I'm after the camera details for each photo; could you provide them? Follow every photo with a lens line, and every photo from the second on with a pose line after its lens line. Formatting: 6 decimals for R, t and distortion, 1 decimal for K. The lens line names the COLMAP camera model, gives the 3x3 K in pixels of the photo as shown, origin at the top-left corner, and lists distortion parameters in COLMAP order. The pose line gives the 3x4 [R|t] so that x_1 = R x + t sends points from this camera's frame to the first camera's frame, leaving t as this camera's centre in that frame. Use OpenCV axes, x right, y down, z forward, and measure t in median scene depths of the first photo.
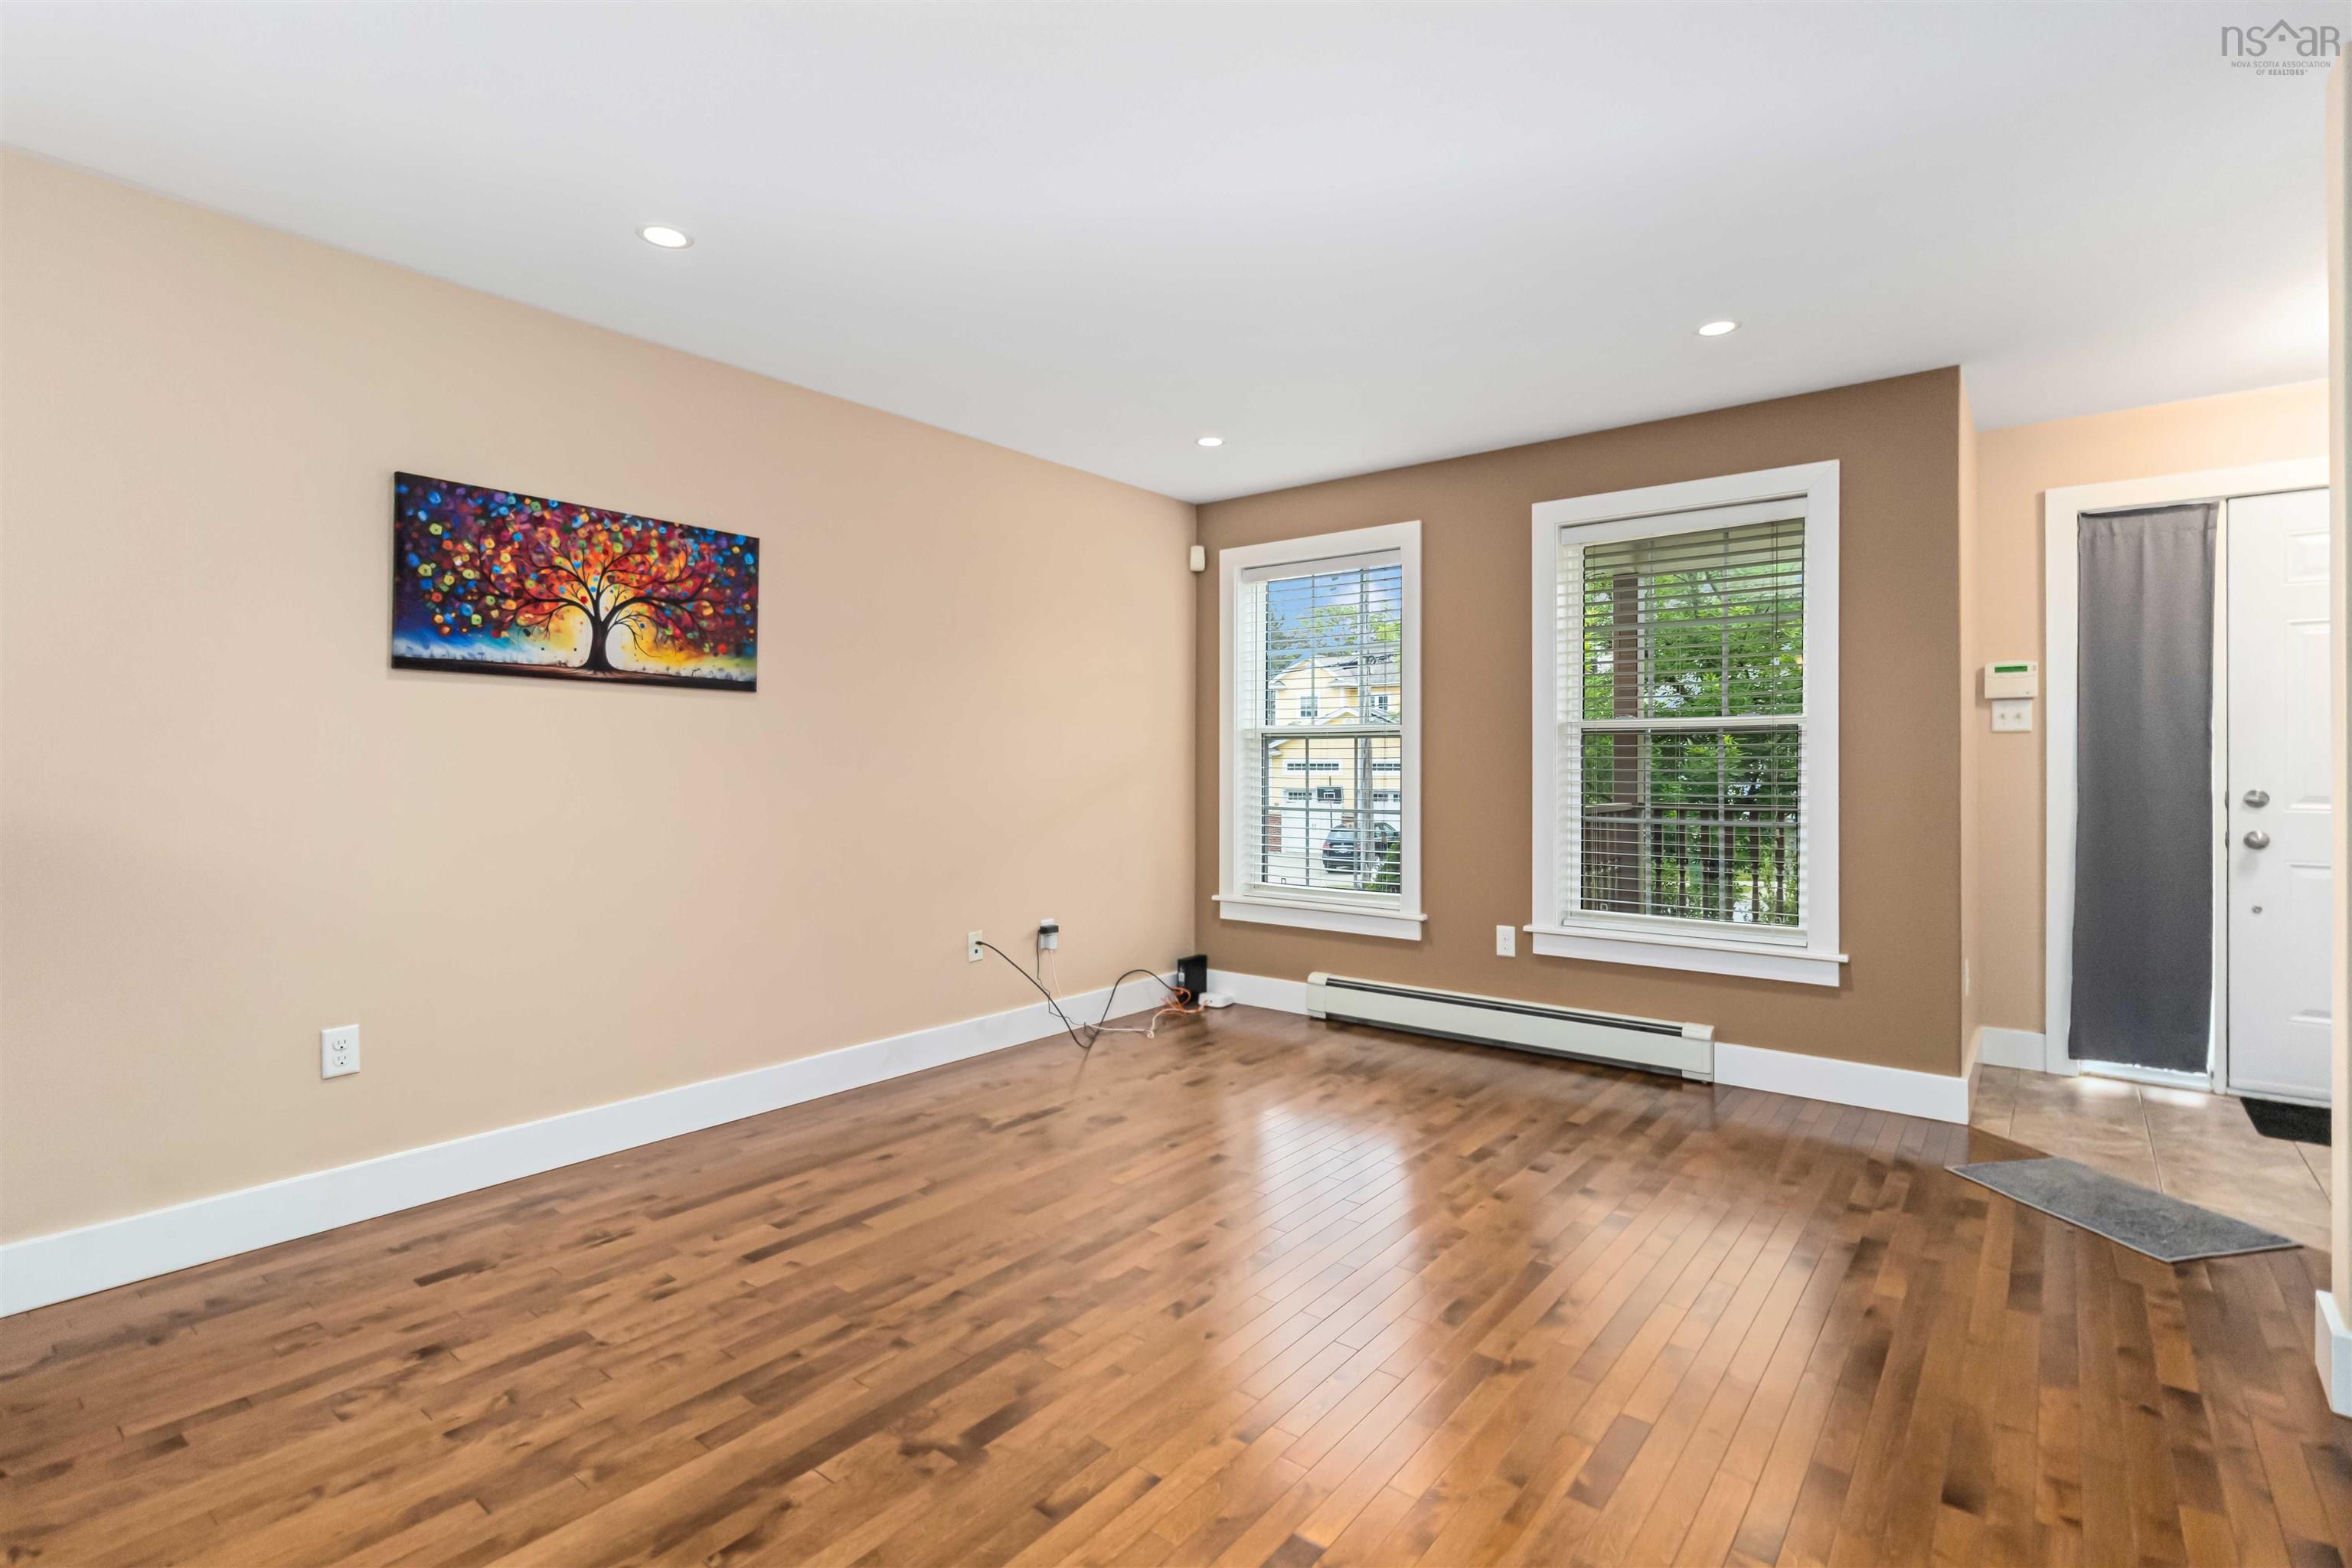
lens RADIAL K [[1115.8, 0, 1170.1], [0, 1115.8, 754.3], [0, 0, 1]] dist [0.003437, 0.000068]
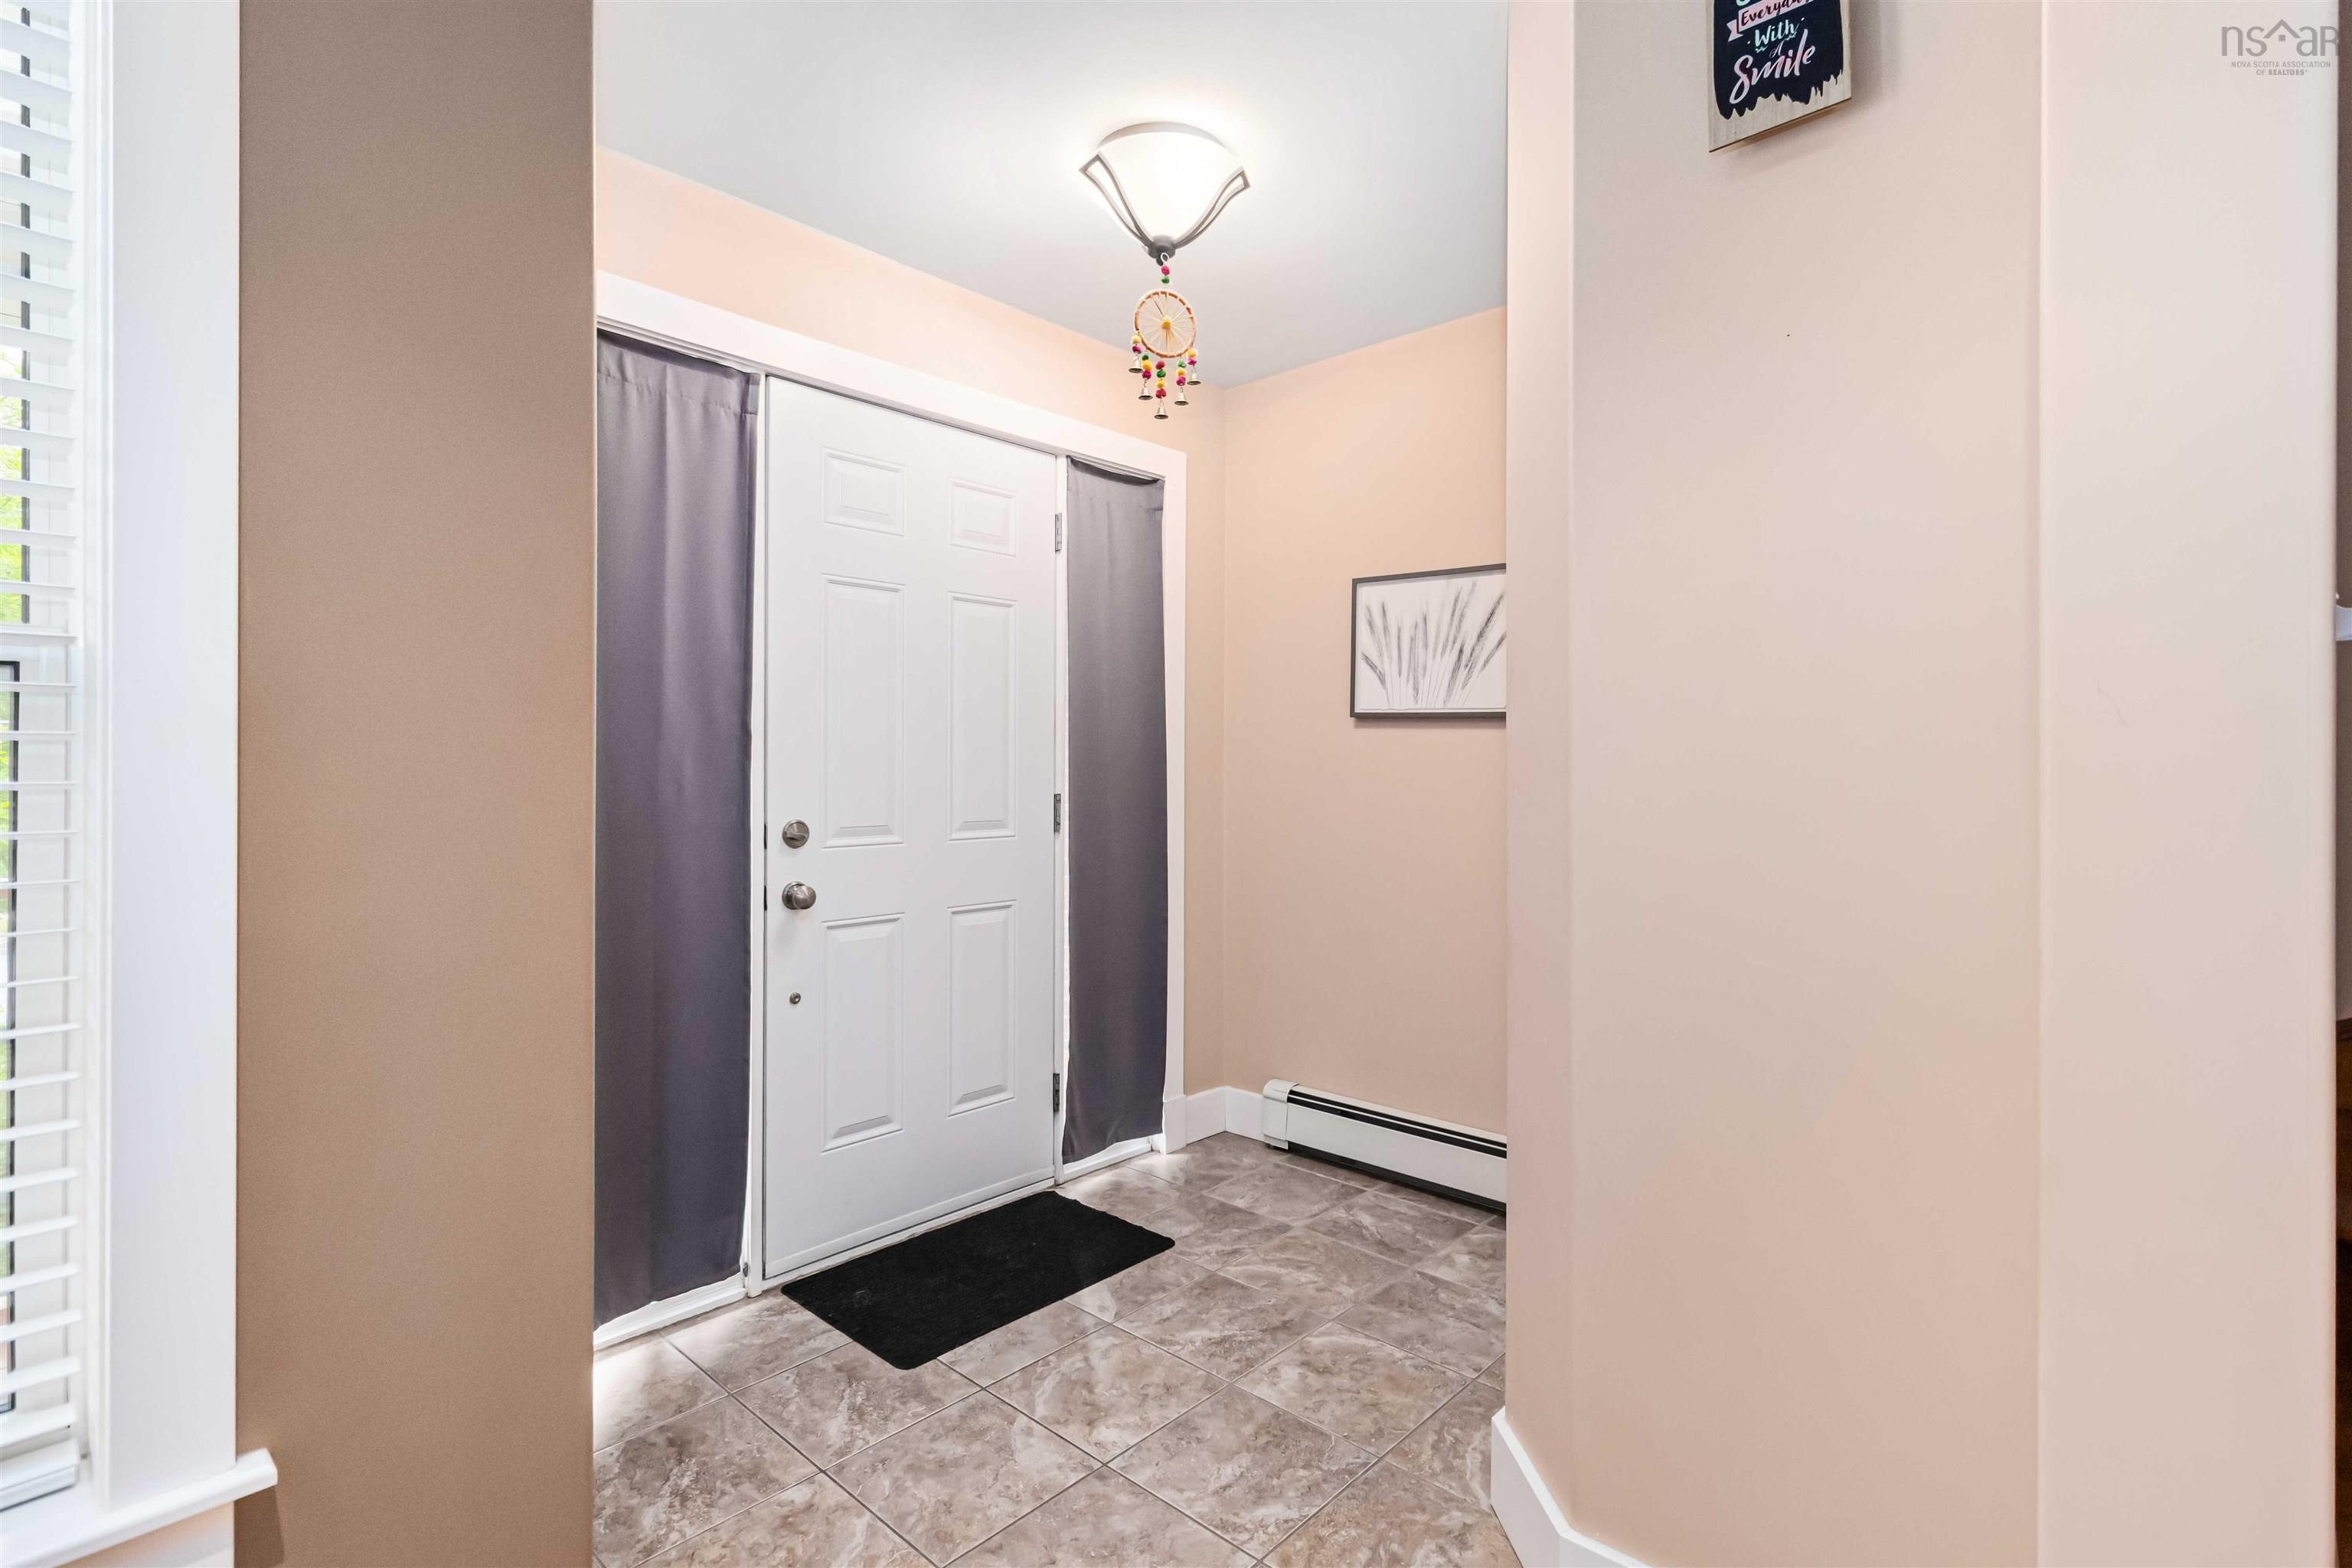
lens RADIAL K [[1115.8, 0, 1170.3], [0, 1115.8, 768.4], [0, 0, 1]] dist [0.003437, 0.000068]
pose [[0.073874, -0.004297, 0.997258, 0.352974], [-0.008855, 0.999948, 0.004965, -0.005104], [-0.997228, -0.009198, 0.073832, 0.799984]]
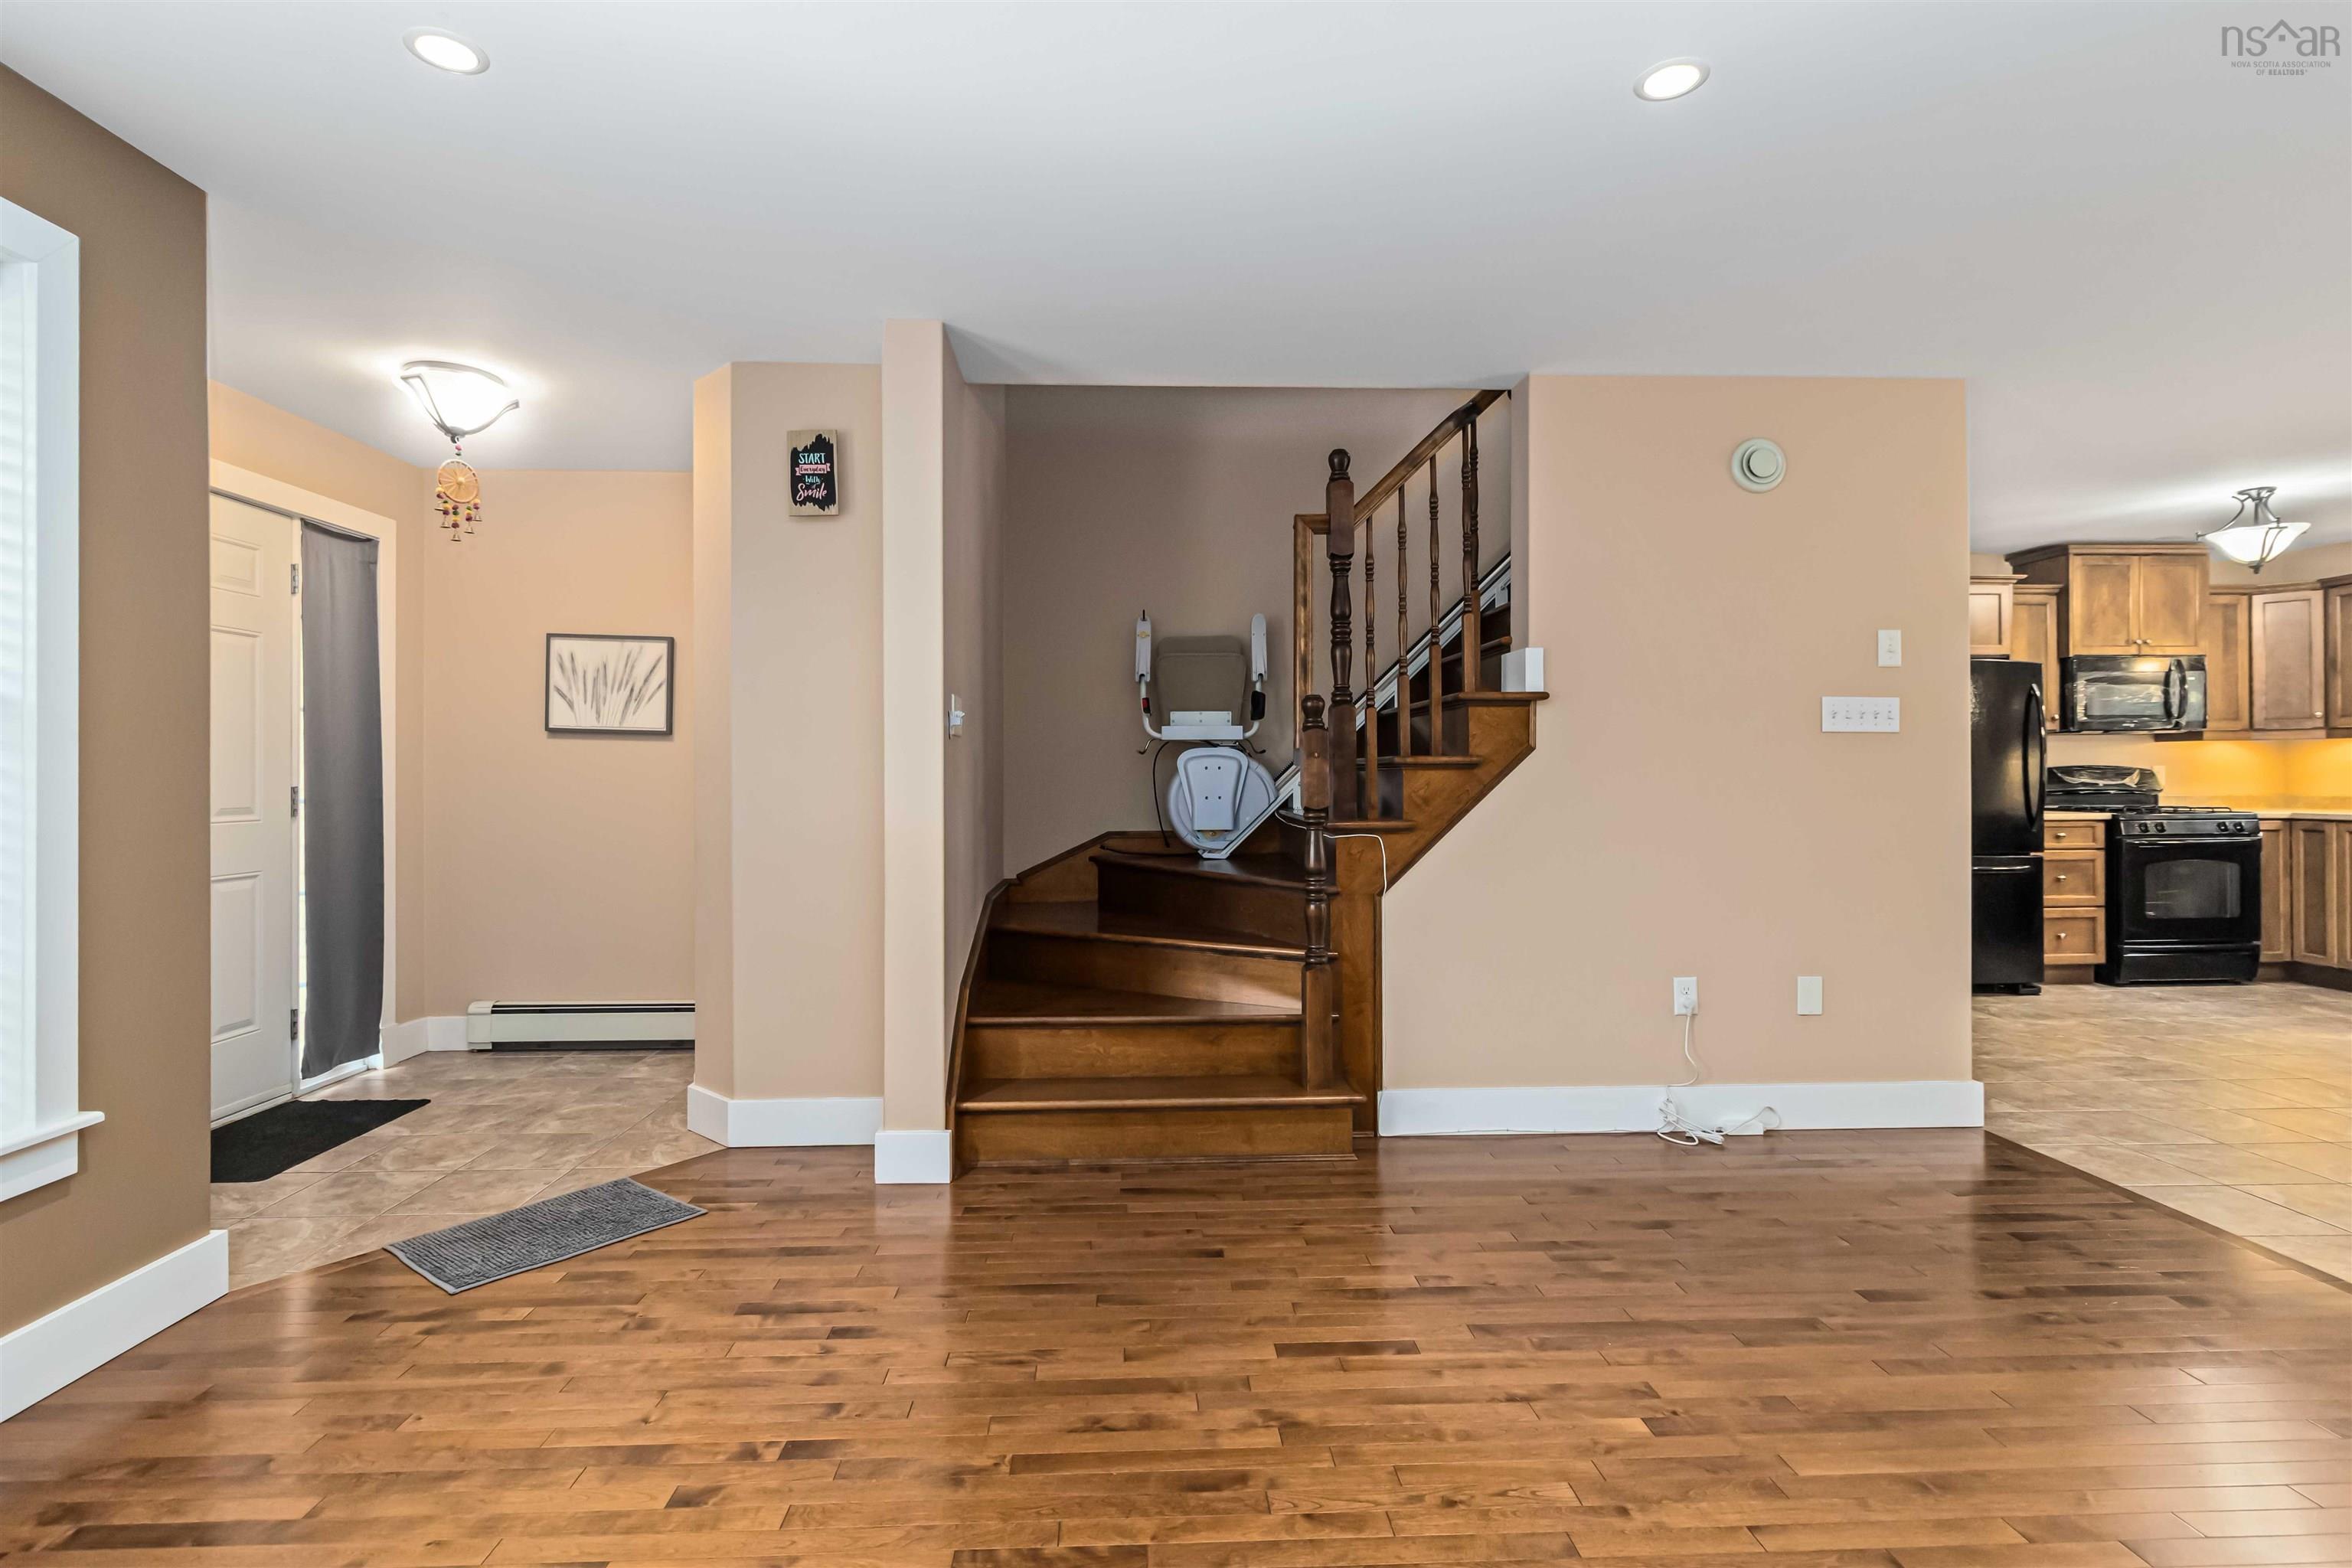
lens RADIAL K [[1115.8, 0, 1172.1], [0, 1115.8, 776.8], [0, 0, 1]] dist [0.003437, 0.000068]
pose [[-0.656475, -0.001771, 0.754346, -0.204606], [-0.003570, 0.999993, -0.000758, 0.008461], [-0.754339, -0.003191, -0.656477, 1.032690]]
